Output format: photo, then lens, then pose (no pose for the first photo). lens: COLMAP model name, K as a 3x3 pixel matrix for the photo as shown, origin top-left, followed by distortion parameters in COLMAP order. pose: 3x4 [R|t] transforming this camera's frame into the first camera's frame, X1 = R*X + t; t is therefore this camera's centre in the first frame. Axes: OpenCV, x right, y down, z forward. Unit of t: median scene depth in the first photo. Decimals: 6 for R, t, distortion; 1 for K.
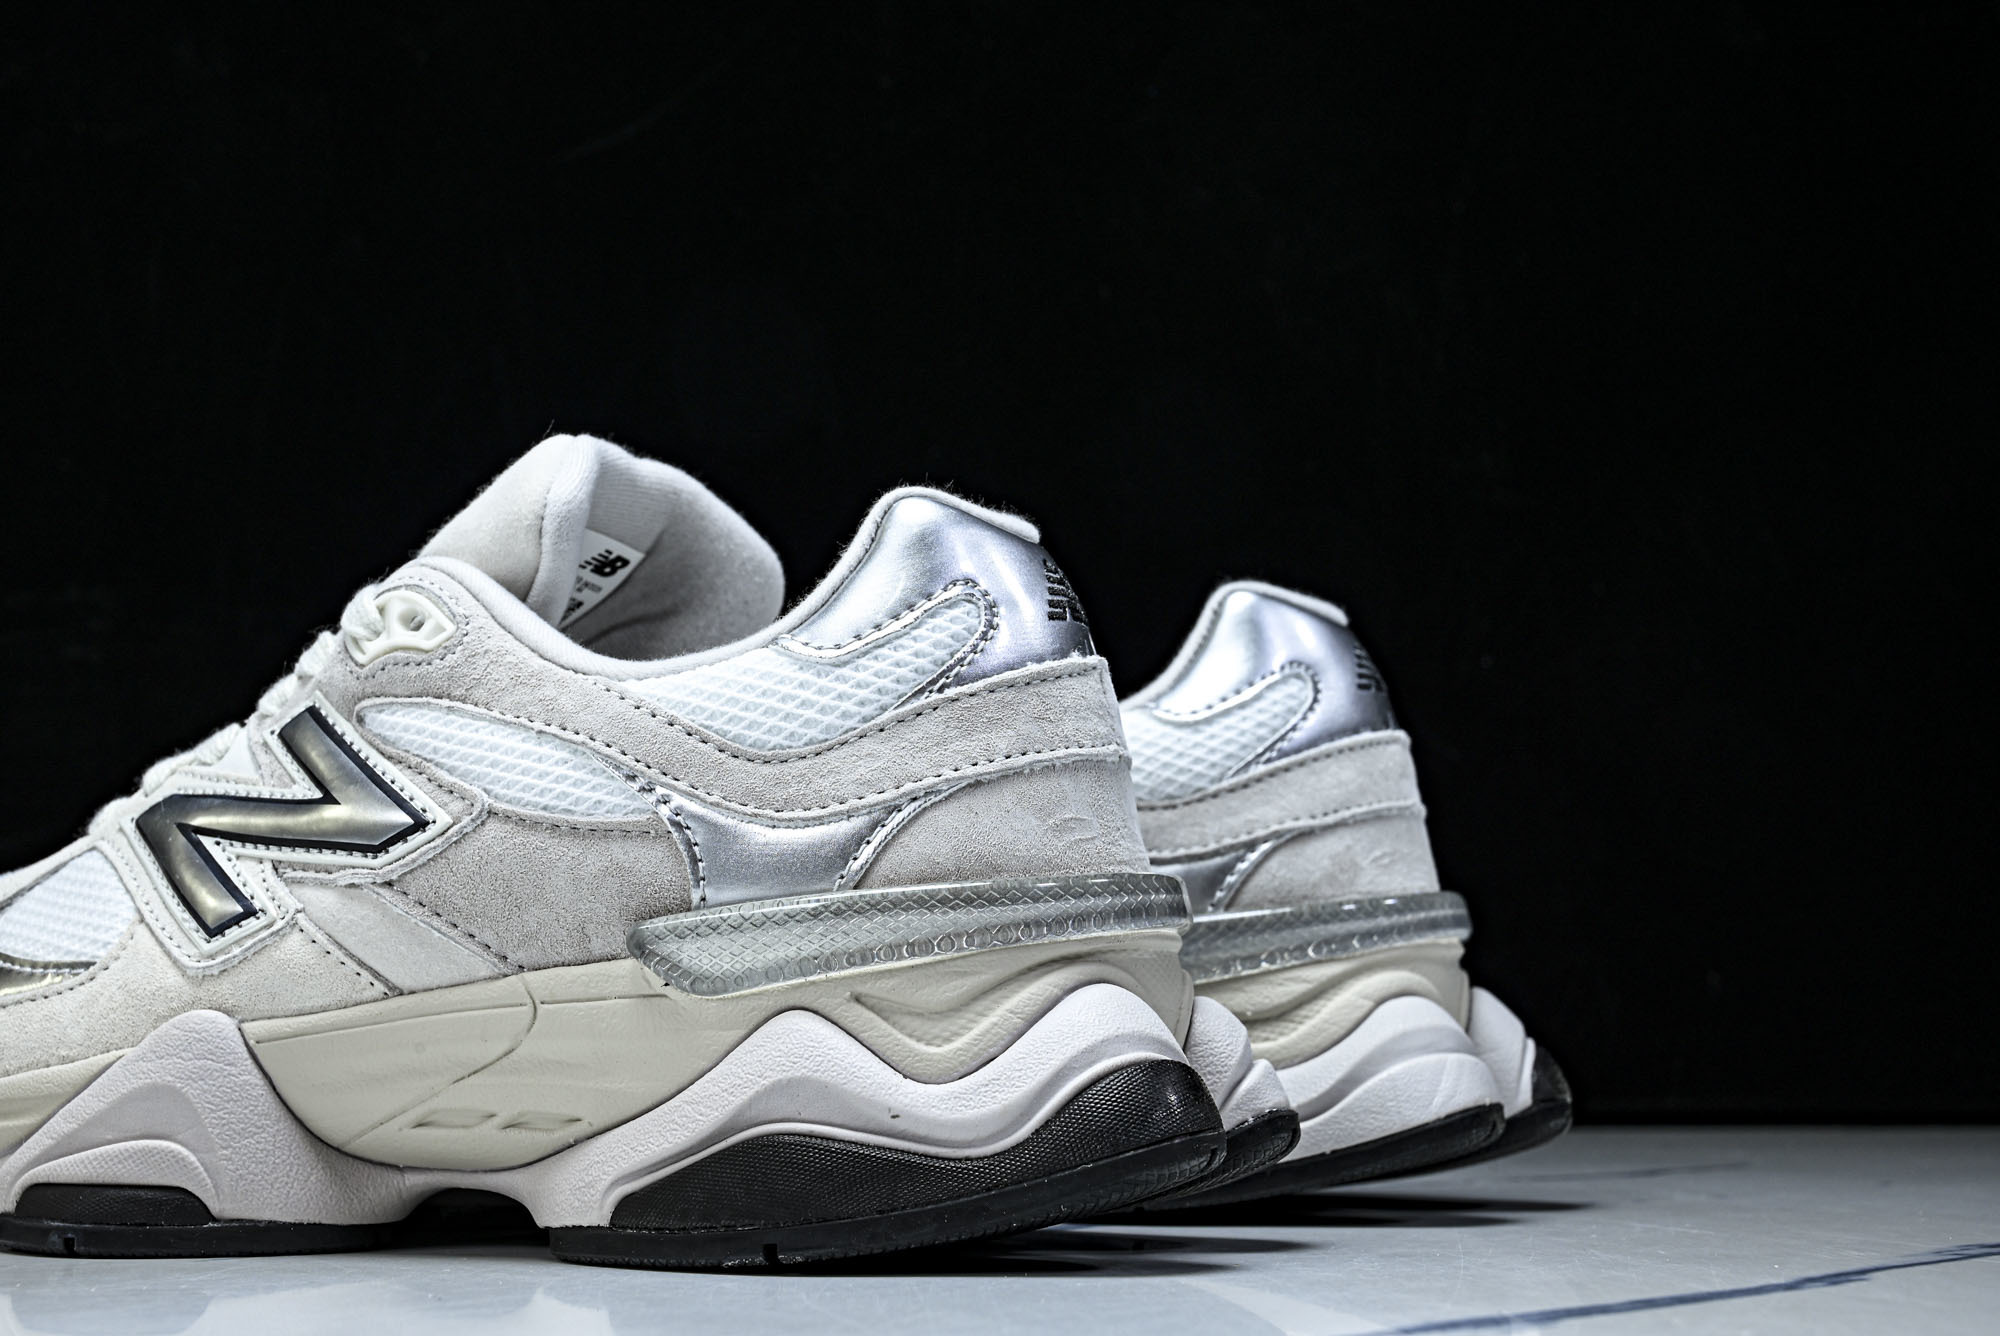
lens RADIAL K [[2763.7, 0, 1000.0], [0, 2763.7, 668.0], [0, 0, 1]] dist [0.016536, 0.038217]
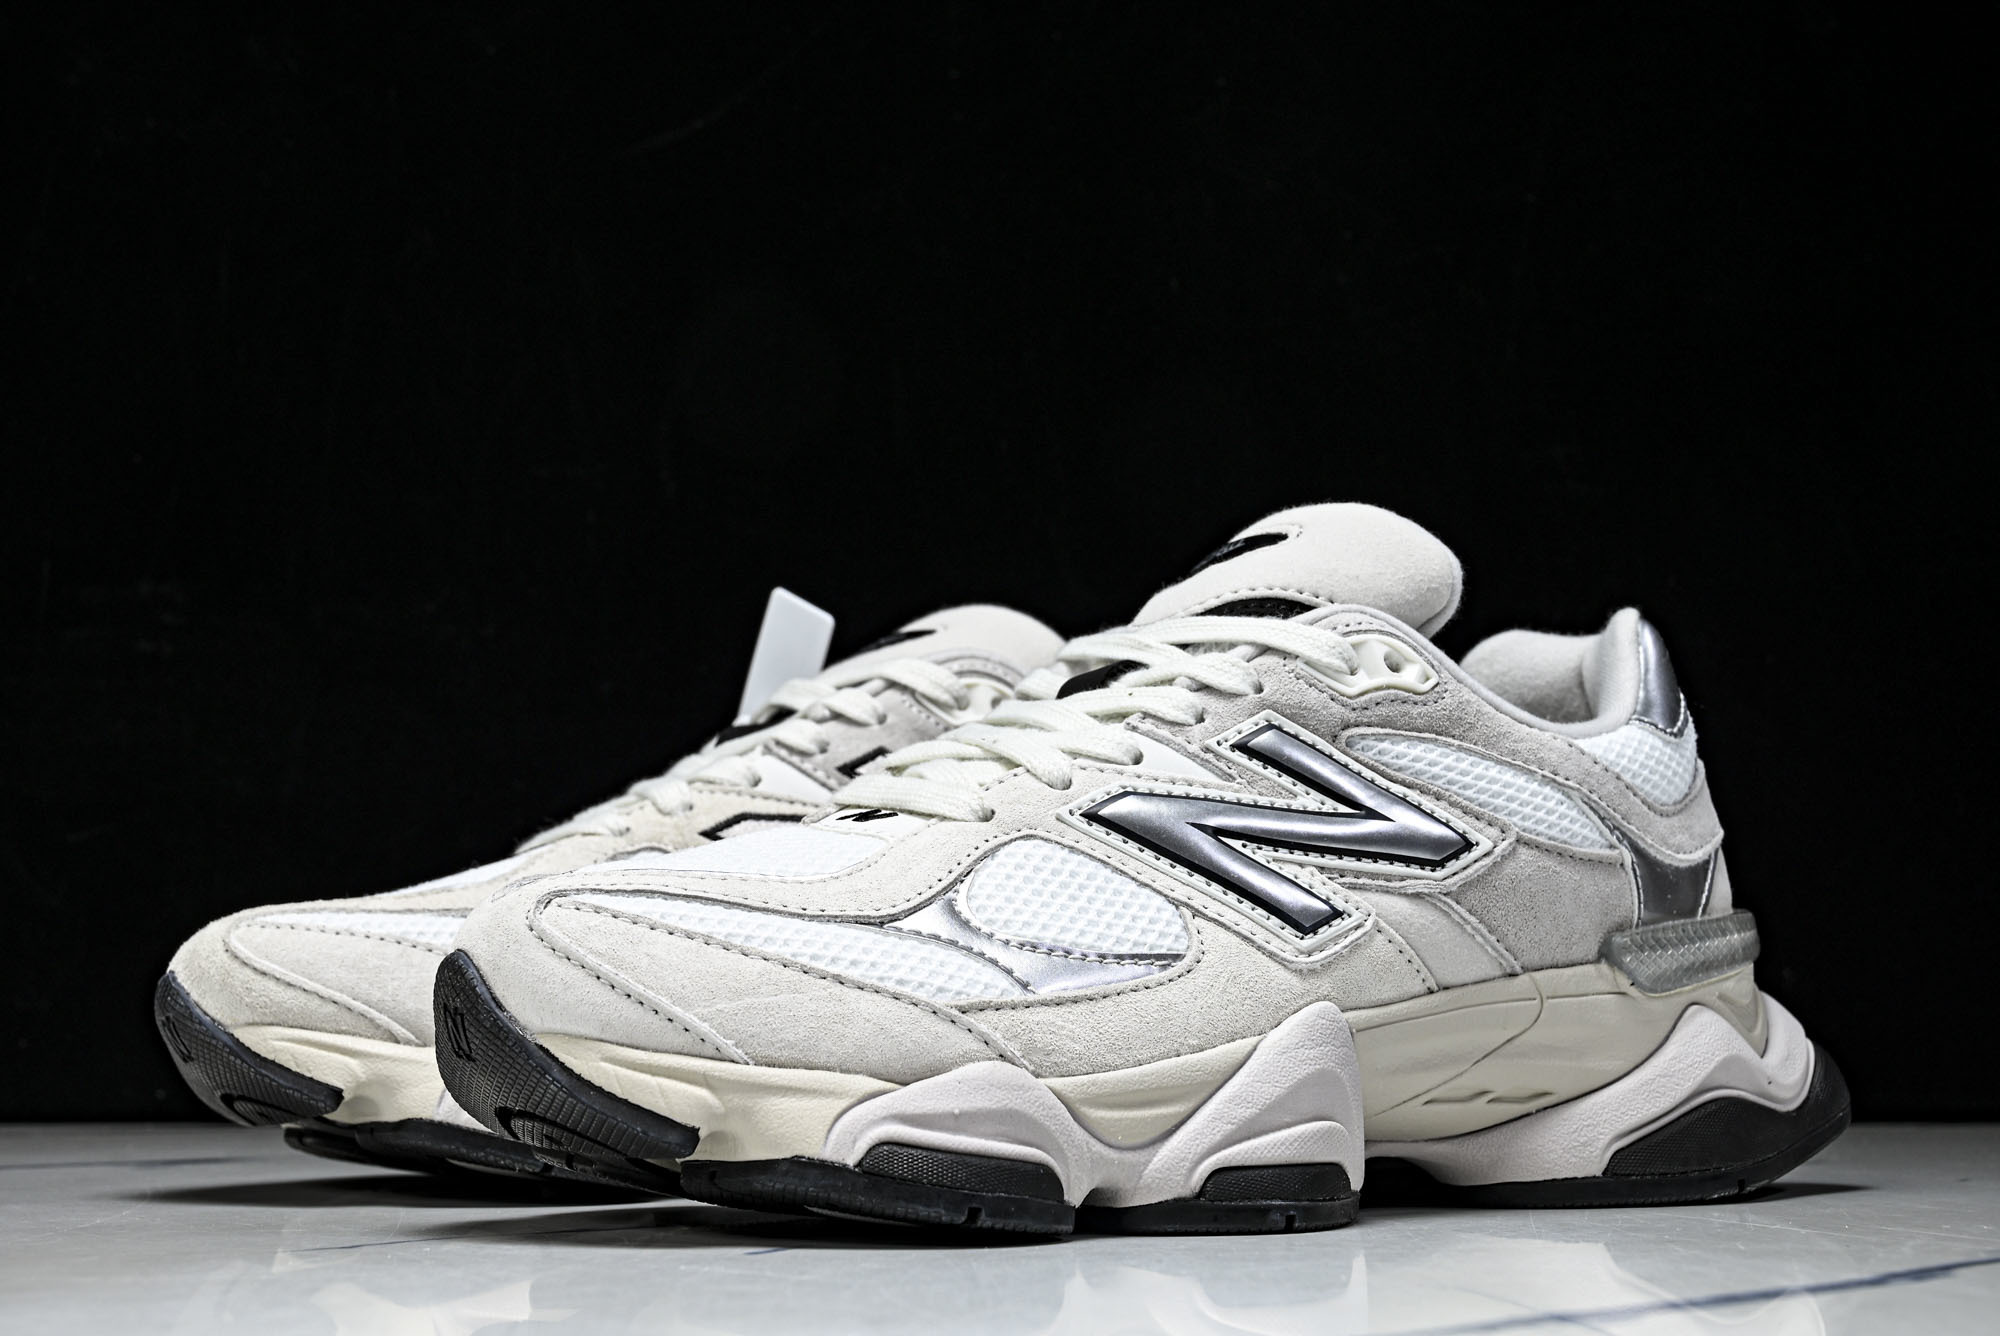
lens RADIAL K [[2763.7, 0, 1000.0], [0, 2763.7, 668.0], [0, 0, 1]] dist [0.016536, 0.038217]
pose [[0.551441, 0.105017, 0.827577, -1.299216], [-0.106040, 0.992821, -0.055328, 0.068008], [-0.827447, -0.057246, 0.558619, 0.513144]]
